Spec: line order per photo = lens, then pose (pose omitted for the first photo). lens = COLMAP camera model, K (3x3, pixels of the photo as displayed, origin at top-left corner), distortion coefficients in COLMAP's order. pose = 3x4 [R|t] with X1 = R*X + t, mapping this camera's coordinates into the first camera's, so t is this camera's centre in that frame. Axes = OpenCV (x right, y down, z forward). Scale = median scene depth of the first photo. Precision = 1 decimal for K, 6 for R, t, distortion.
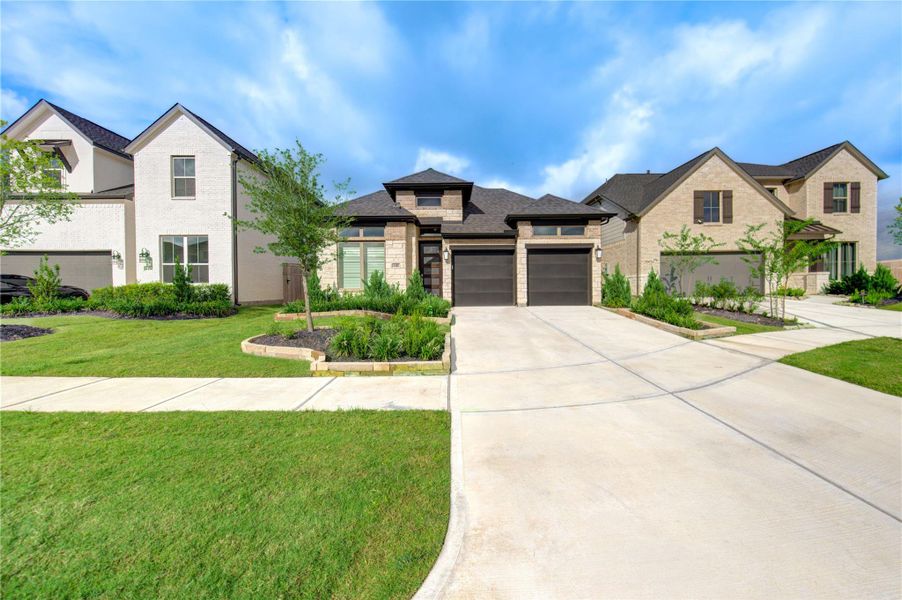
lens RADIAL K [[369.1, 0, 454.9], [0, 369.1, 289.8], [0, 0, 1]] dist [-0.010643, -0.000188]
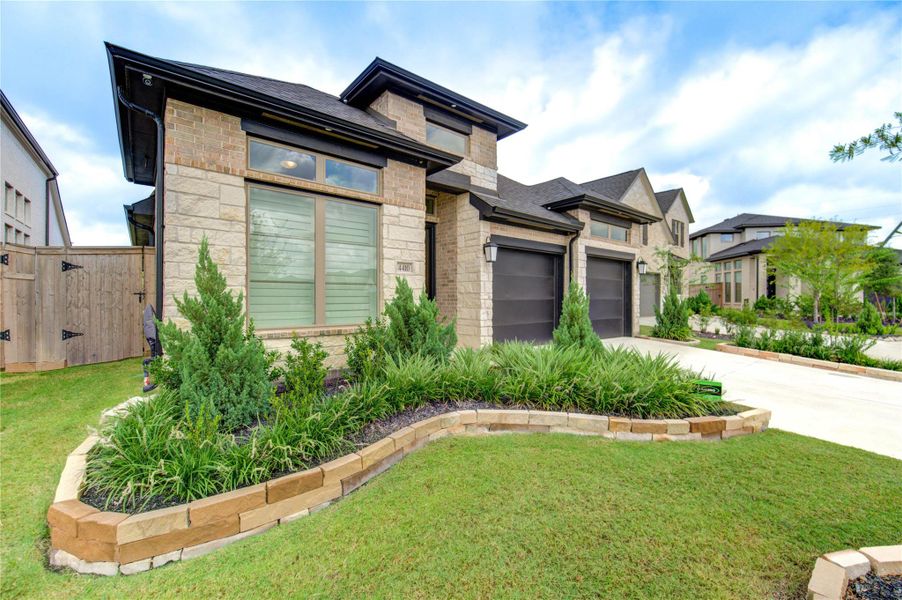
lens RADIAL K [[377.6, 0, 451.7], [0, 377.6, 301.0], [0, 0, 1]] dist [-0.000793, -0.000040]
pose [[0.781562, 0.005406, 0.623804, -0.388606], [-0.004858, 0.999985, -0.002580, -0.027215], [-0.623808, -0.001014, 0.781577, 0.636132]]
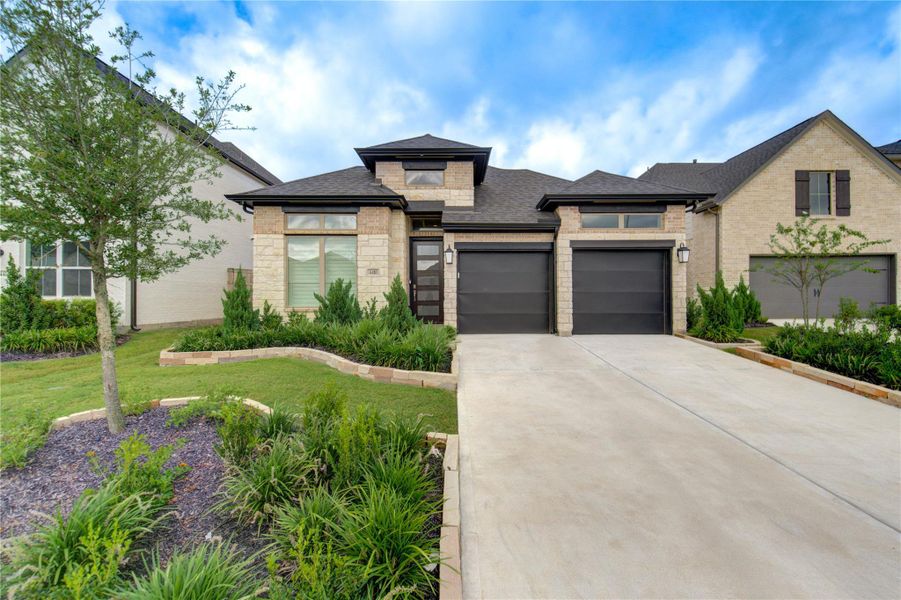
lens RADIAL K [[359.2, 0, 450.9], [0, 359.2, 296.4], [0, 0, 1]] dist [-0.007490, -0.000096]
pose [[0.999807, 0.007520, -0.018130, -0.008902], [-0.007570, 0.999968, -0.002697, -0.021301], [0.018109, 0.002834, 0.999832, 0.357446]]
